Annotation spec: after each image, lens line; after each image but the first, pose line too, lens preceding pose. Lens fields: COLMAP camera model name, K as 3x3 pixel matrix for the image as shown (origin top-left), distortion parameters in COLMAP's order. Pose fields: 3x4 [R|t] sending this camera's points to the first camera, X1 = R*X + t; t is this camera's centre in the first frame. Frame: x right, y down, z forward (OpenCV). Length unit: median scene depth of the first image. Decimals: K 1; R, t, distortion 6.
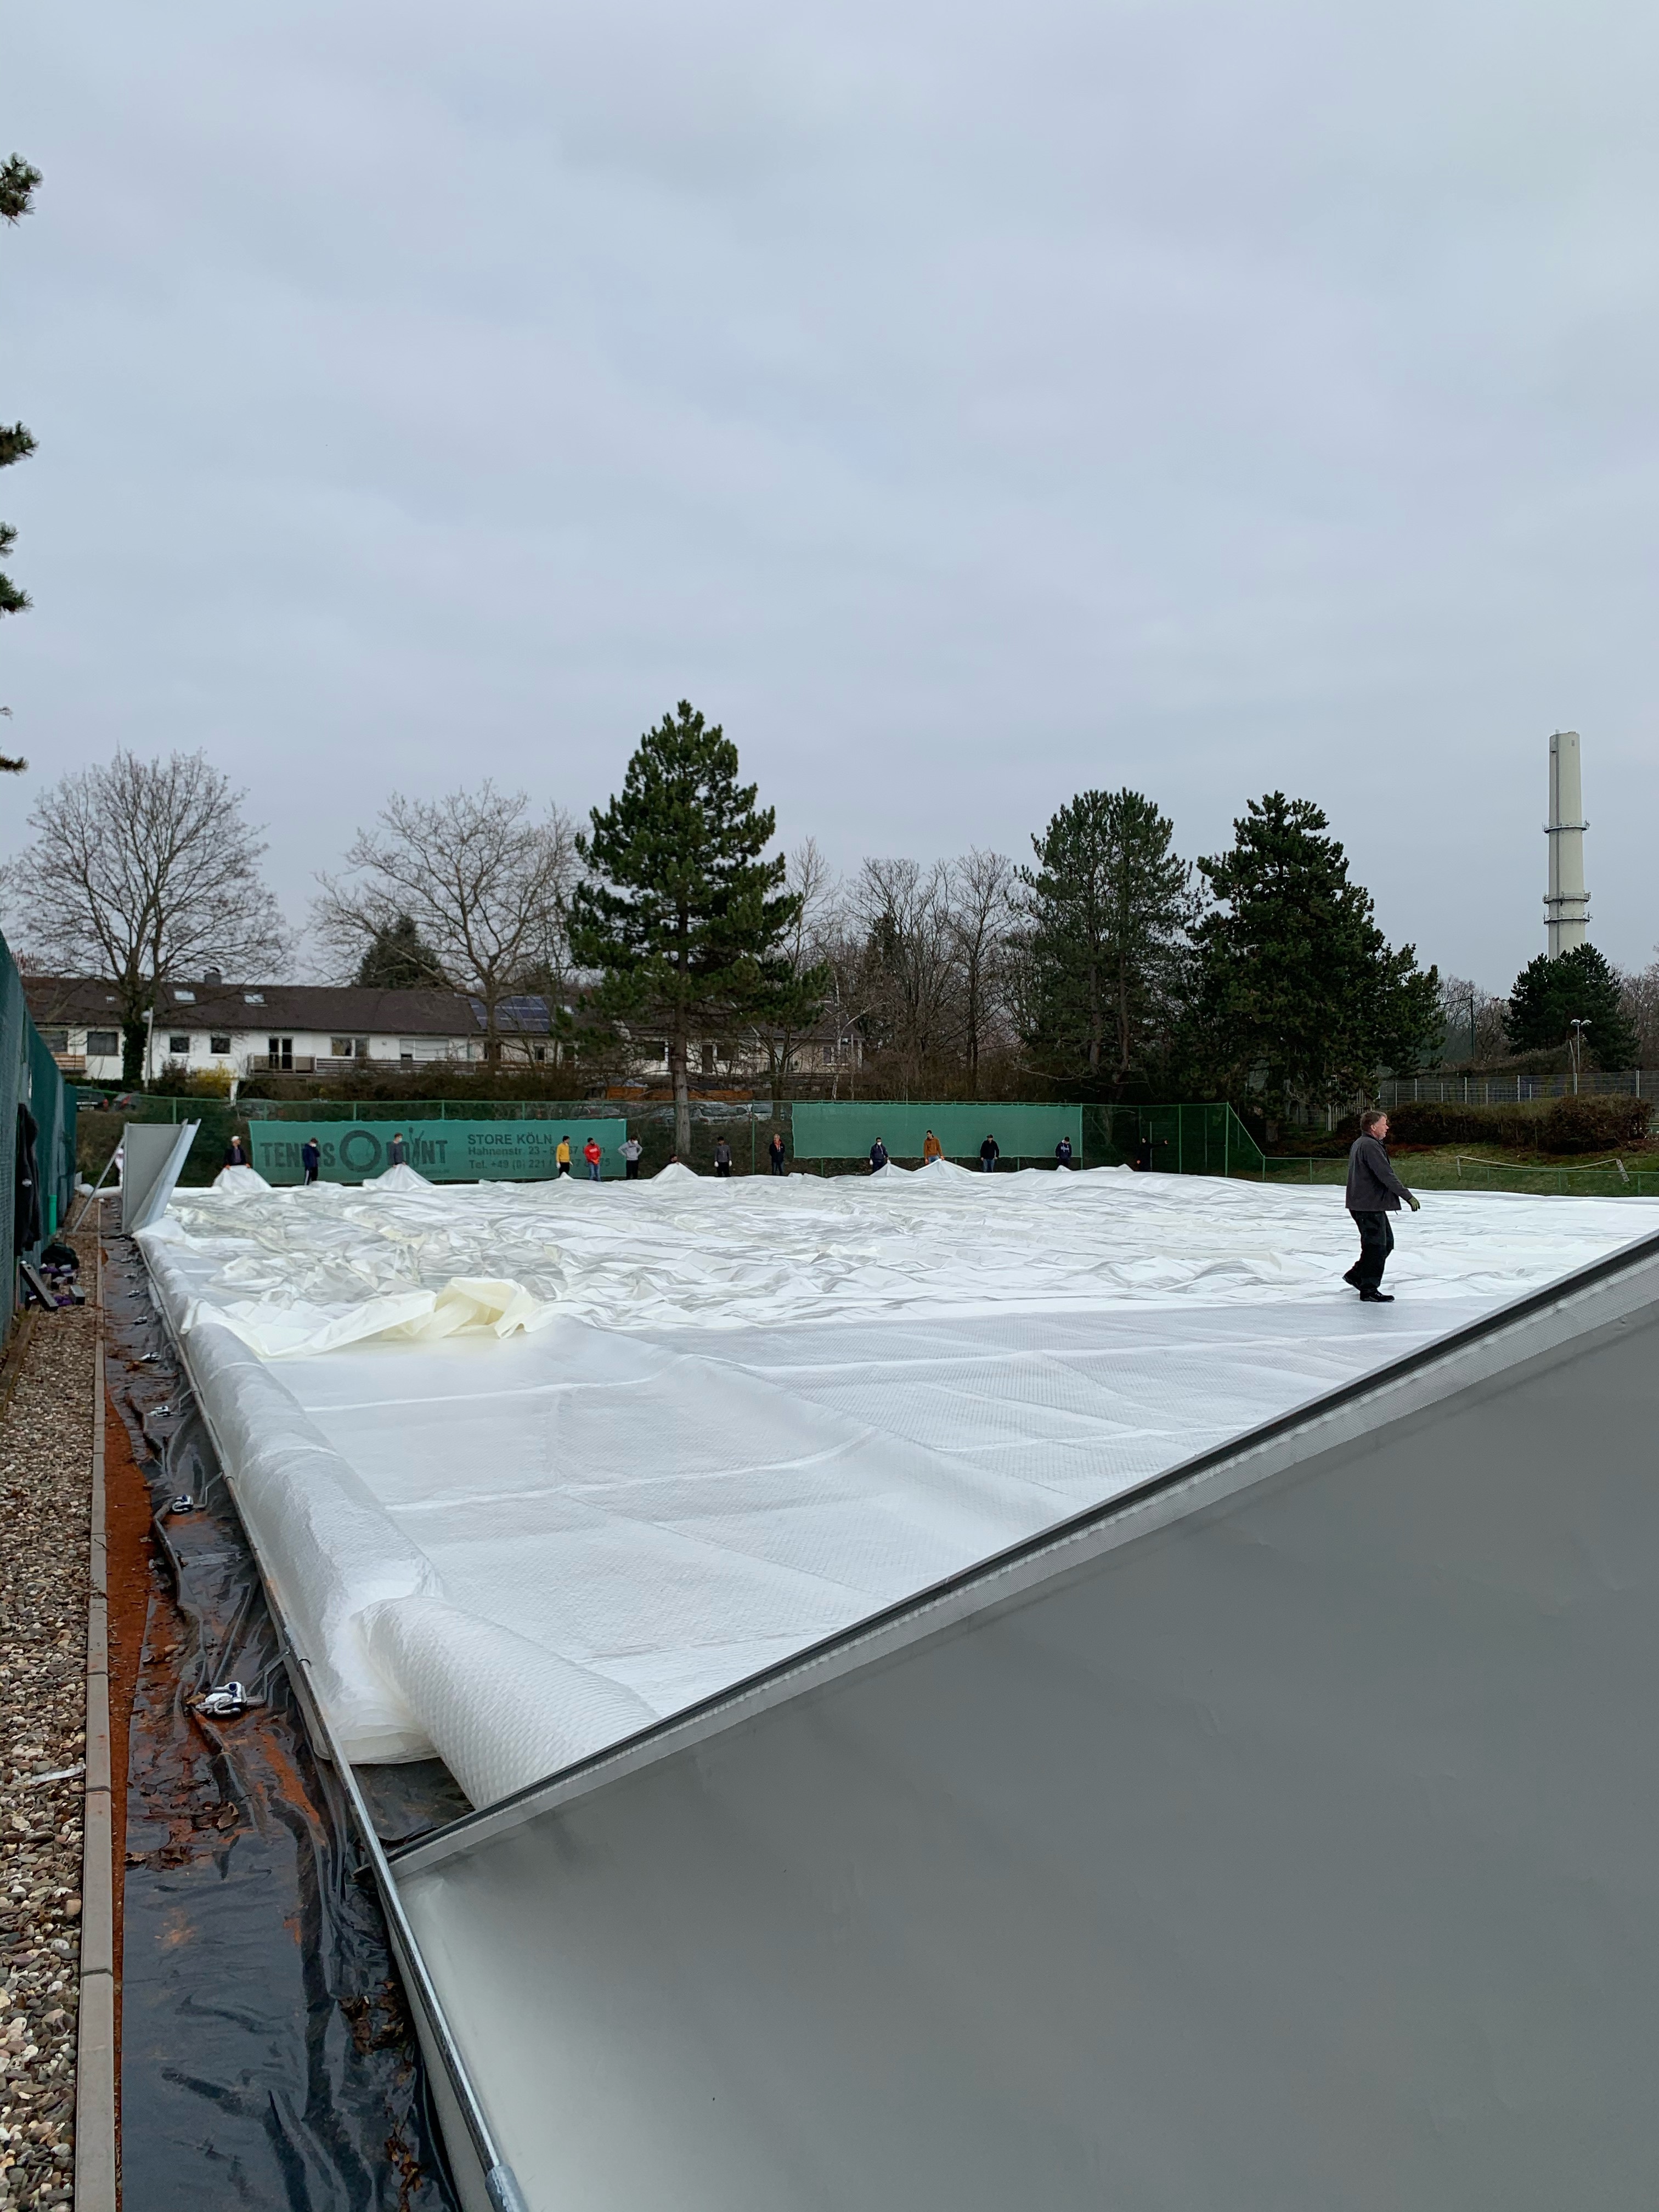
lens RADIAL K [[1646.3, 0, 831.4], [0, 1646.3, 1110.9], [0, 0, 1]] dist [0.056608, -0.038085]
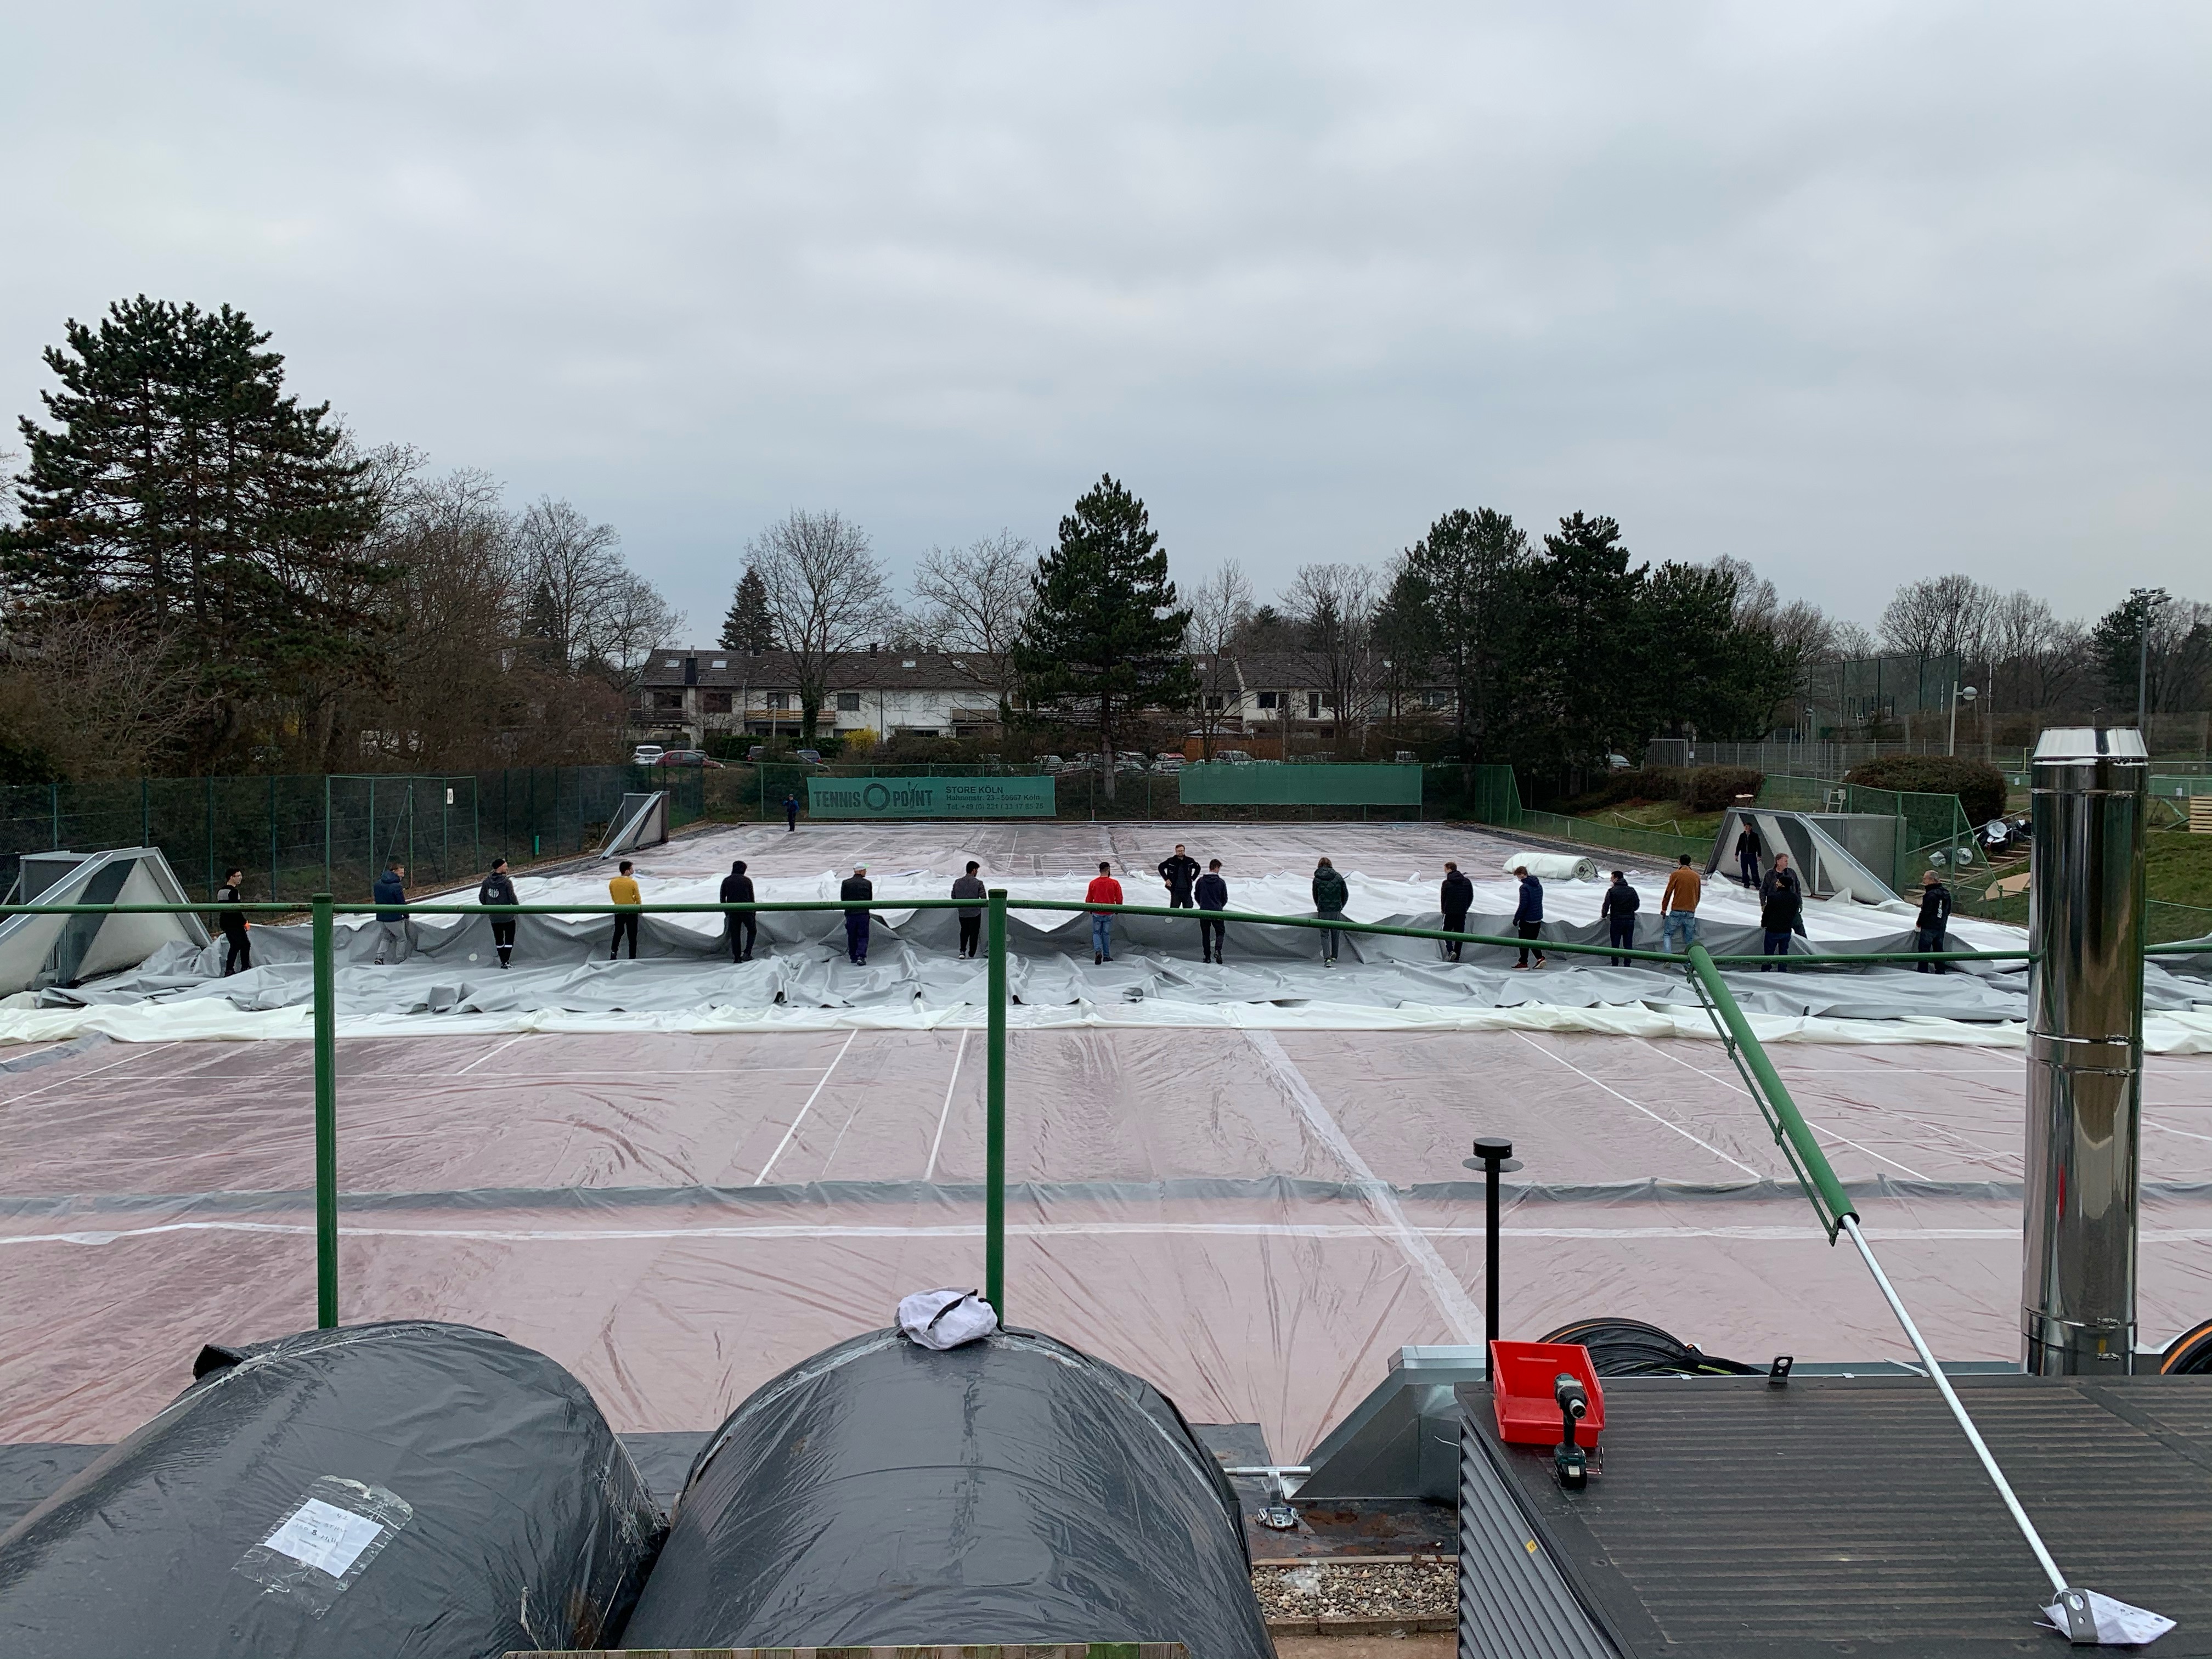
lens RADIAL K [[1646.3, 0, 1105.6], [0, 1646.3, 828.1], [0, 0, 1]] dist [0.056608, -0.038085]
pose [[0.937619, 0.017472, -0.347224, 0.396187], [0.004140, 0.998104, 0.061404, -0.035640], [0.347639, -0.059011, 0.935770, -0.316663]]
